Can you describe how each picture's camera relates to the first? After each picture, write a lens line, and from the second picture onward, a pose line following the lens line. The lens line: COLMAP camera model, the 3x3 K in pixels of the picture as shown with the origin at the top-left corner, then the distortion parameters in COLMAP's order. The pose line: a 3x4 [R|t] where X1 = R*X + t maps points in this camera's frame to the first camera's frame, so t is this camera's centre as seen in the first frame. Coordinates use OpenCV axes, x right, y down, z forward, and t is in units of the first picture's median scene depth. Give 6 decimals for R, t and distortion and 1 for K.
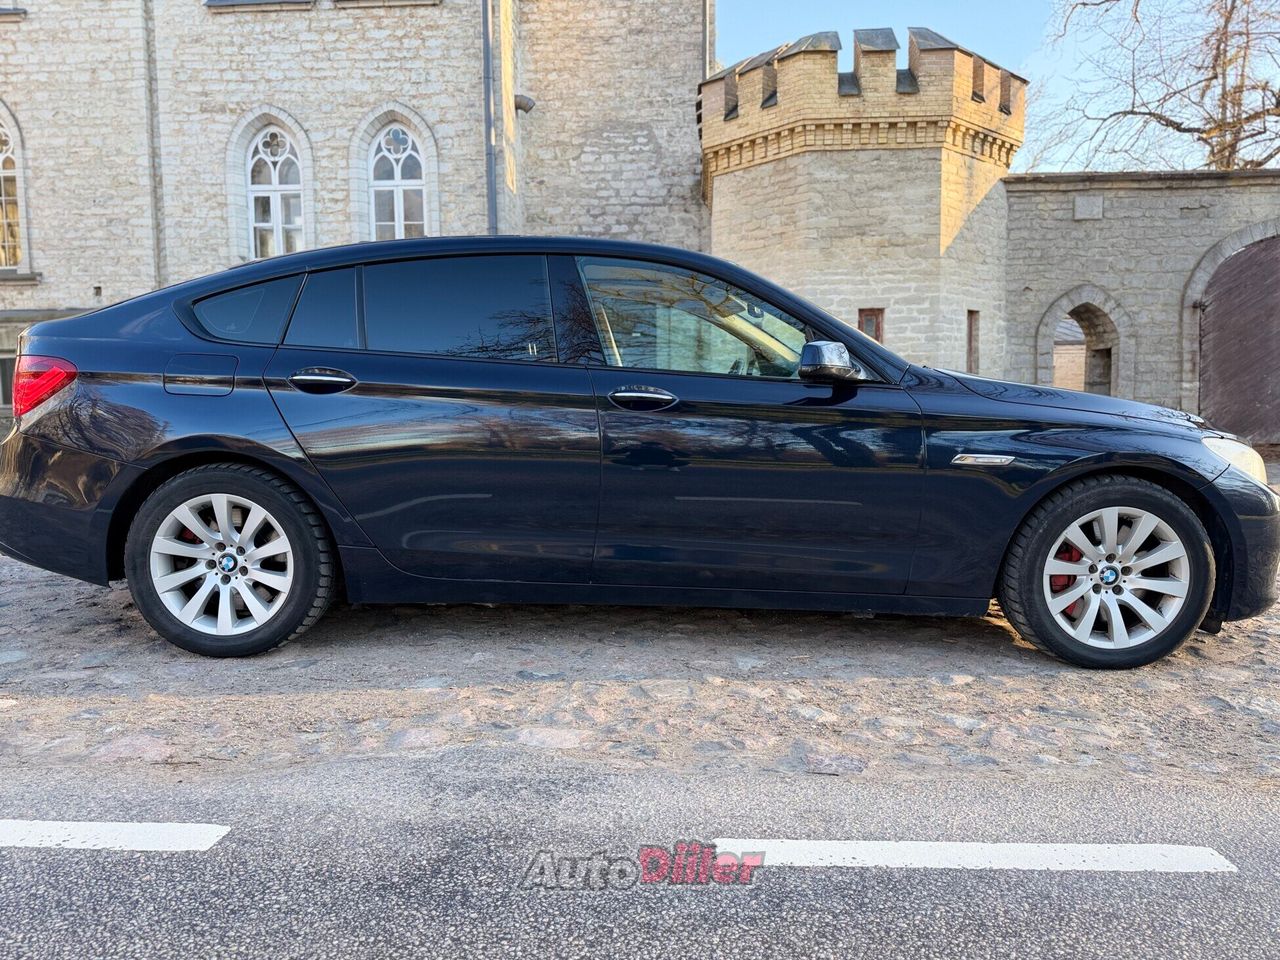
lens RADIAL K [[897.2, 0, 642.5], [0, 897.2, 484.4], [0, 0, 1]] dist [-0.000978, -0.004898]
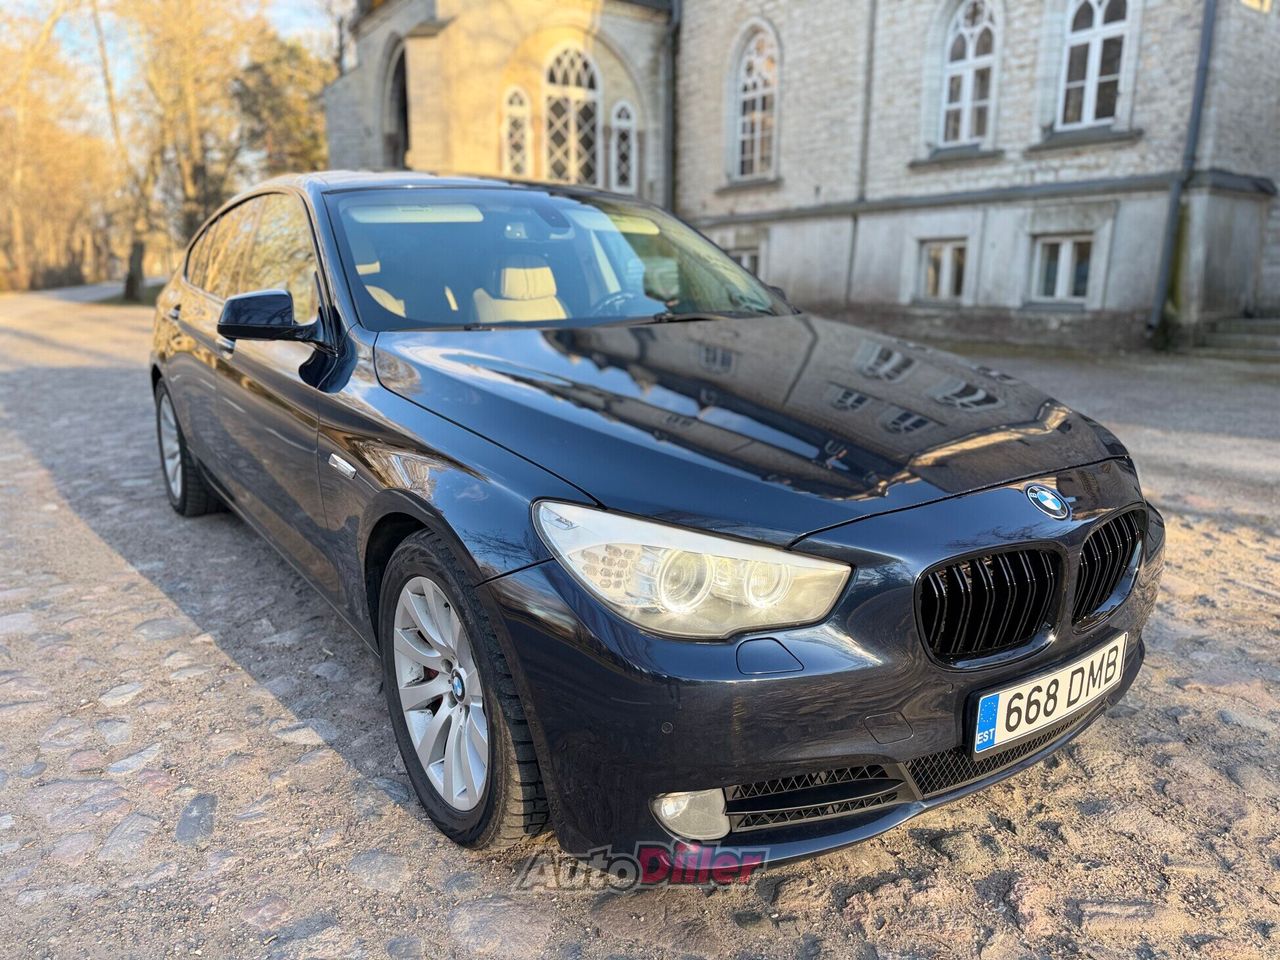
lens RADIAL K [[897.2, 0, 639.3], [0, 897.2, 487.3], [0, 0, 1]] dist [-0.000978, -0.004898]
pose [[0.597385, 0.188633, -0.779454, 0.202163], [-0.083299, 0.981281, 0.173635, -0.028647], [0.797617, -0.038799, 0.601915, 0.141619]]
